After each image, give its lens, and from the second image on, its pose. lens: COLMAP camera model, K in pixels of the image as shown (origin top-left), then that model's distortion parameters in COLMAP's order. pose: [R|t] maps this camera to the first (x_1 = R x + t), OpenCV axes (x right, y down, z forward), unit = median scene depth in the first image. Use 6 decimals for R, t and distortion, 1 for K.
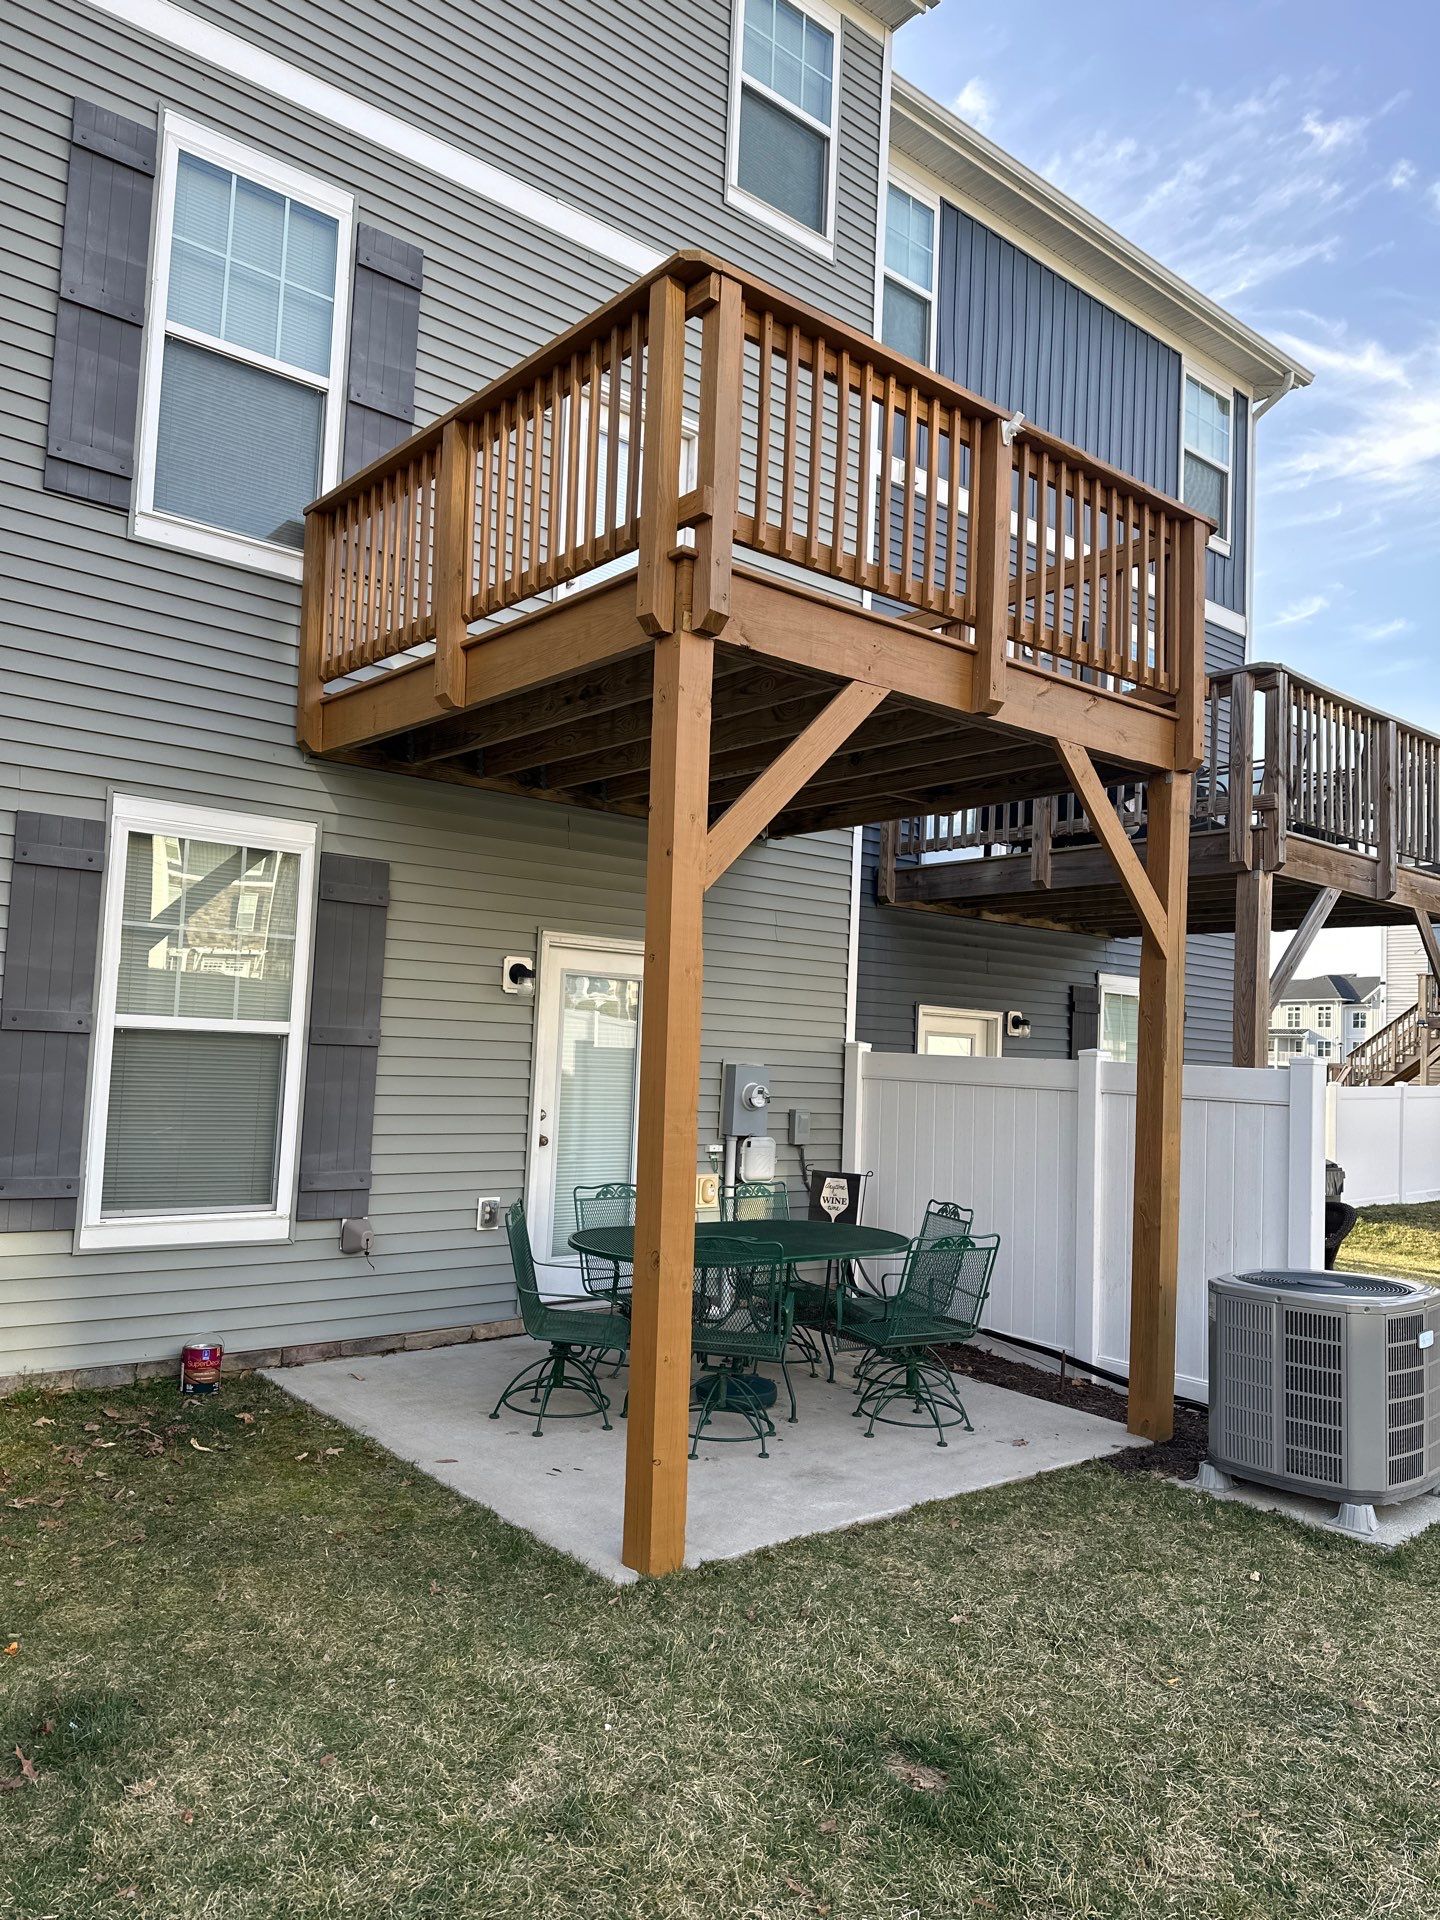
lens RADIAL K [[1341.0, 0, 765.2], [0, 1341.0, 958.9], [0, 0, 1]] dist [0.018889, 0.000100]
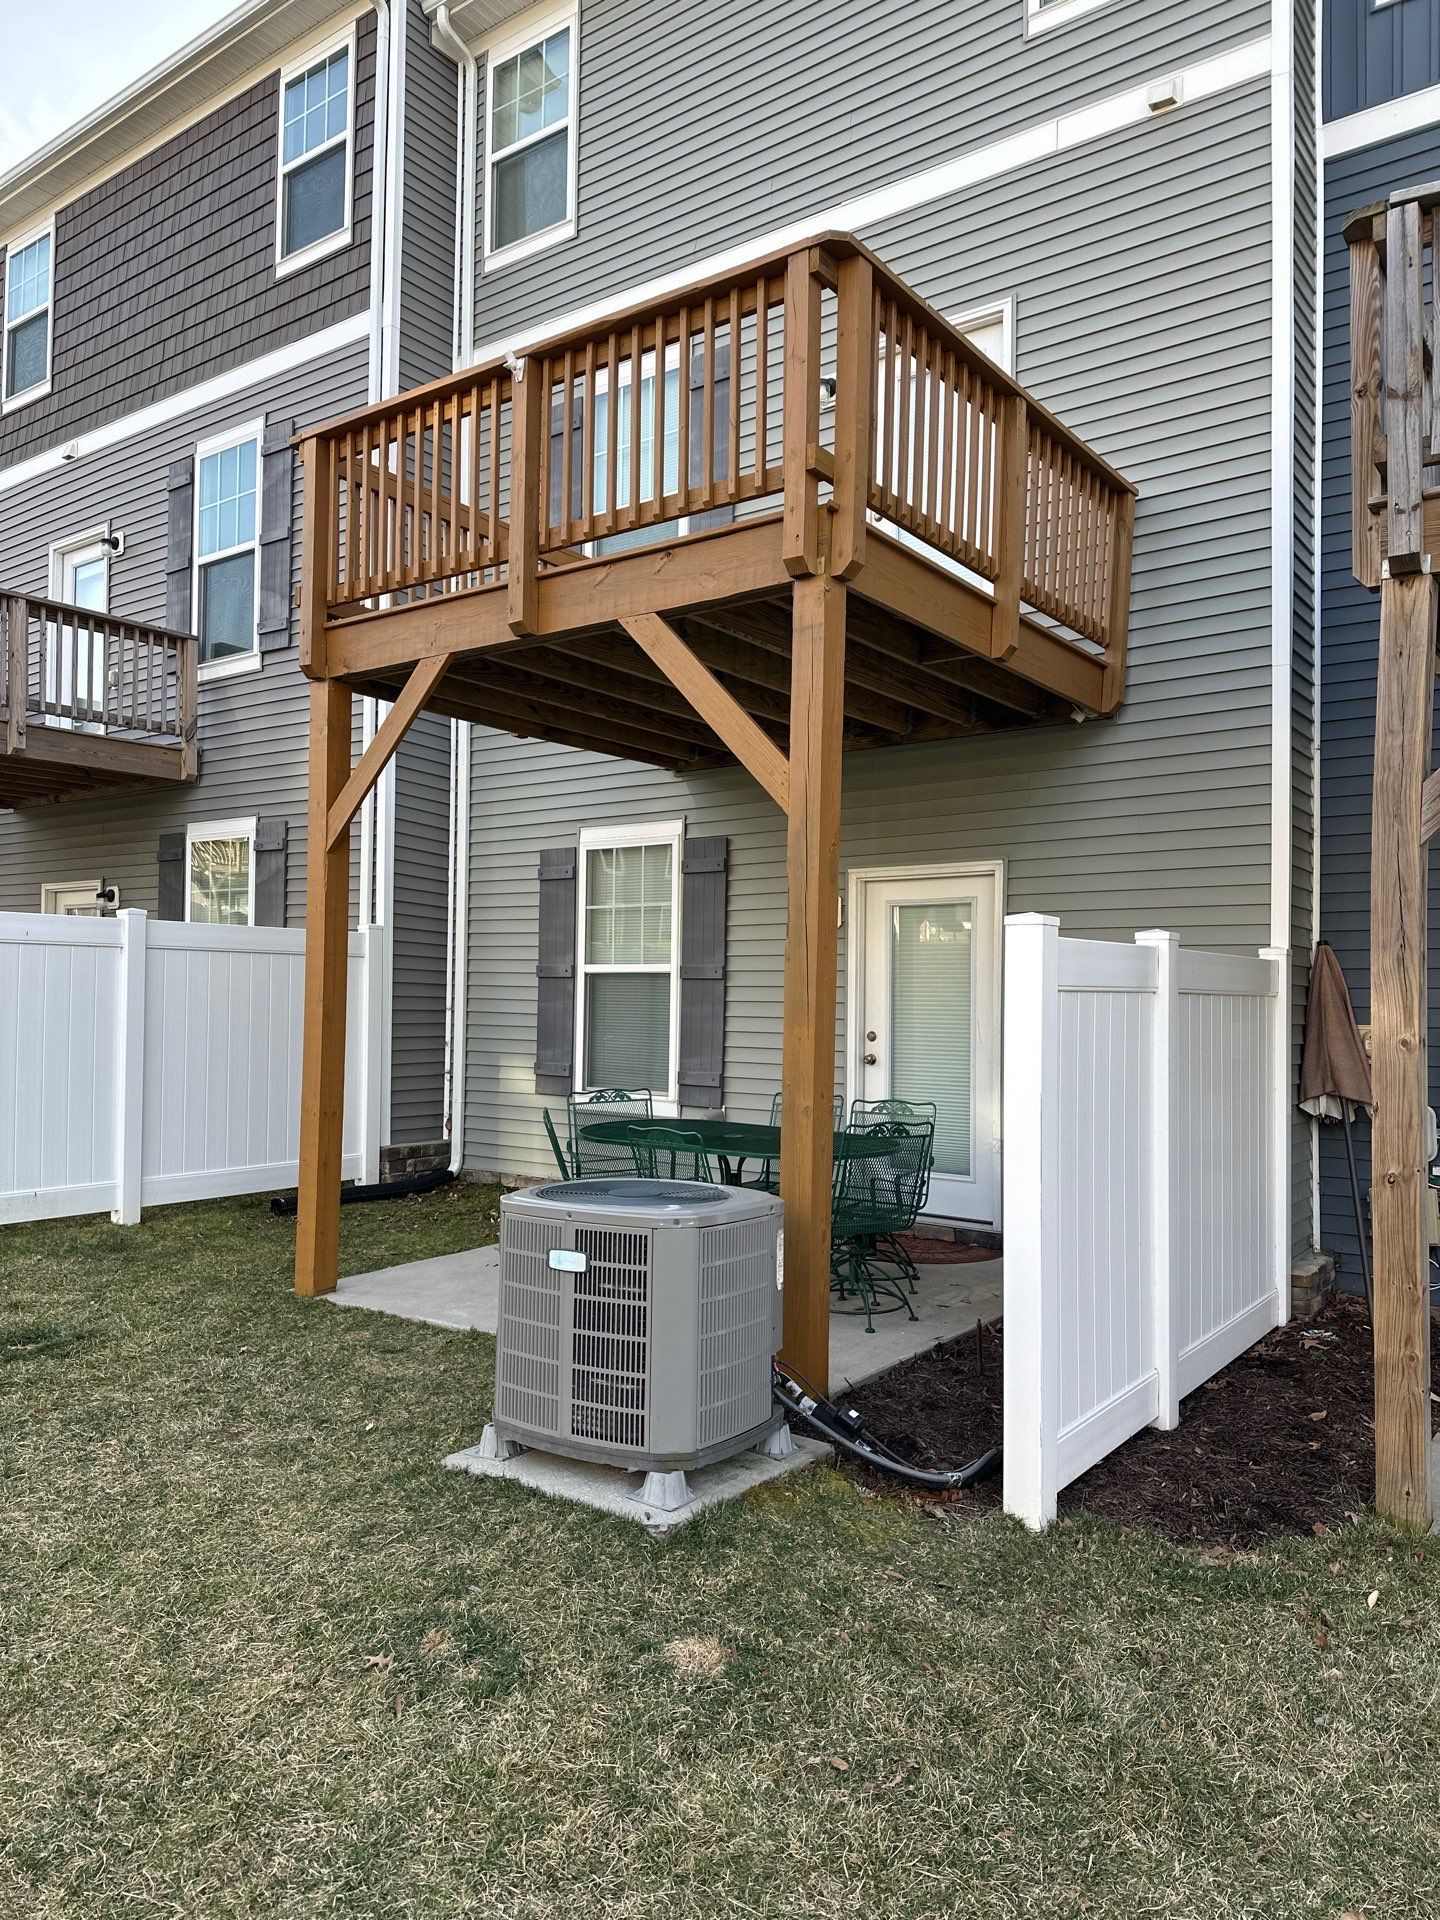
lens RADIAL K [[1341.0, 0, 765.2], [0, 1341.0, 958.9], [0, 0, 1]] dist [0.018889, 0.000100]
pose [[0.253762, -0.070332, -0.964706, 1.016026], [0.064092, 0.996384, -0.055783, 0.125740], [0.965141, -0.047674, 0.257352, 0.733027]]
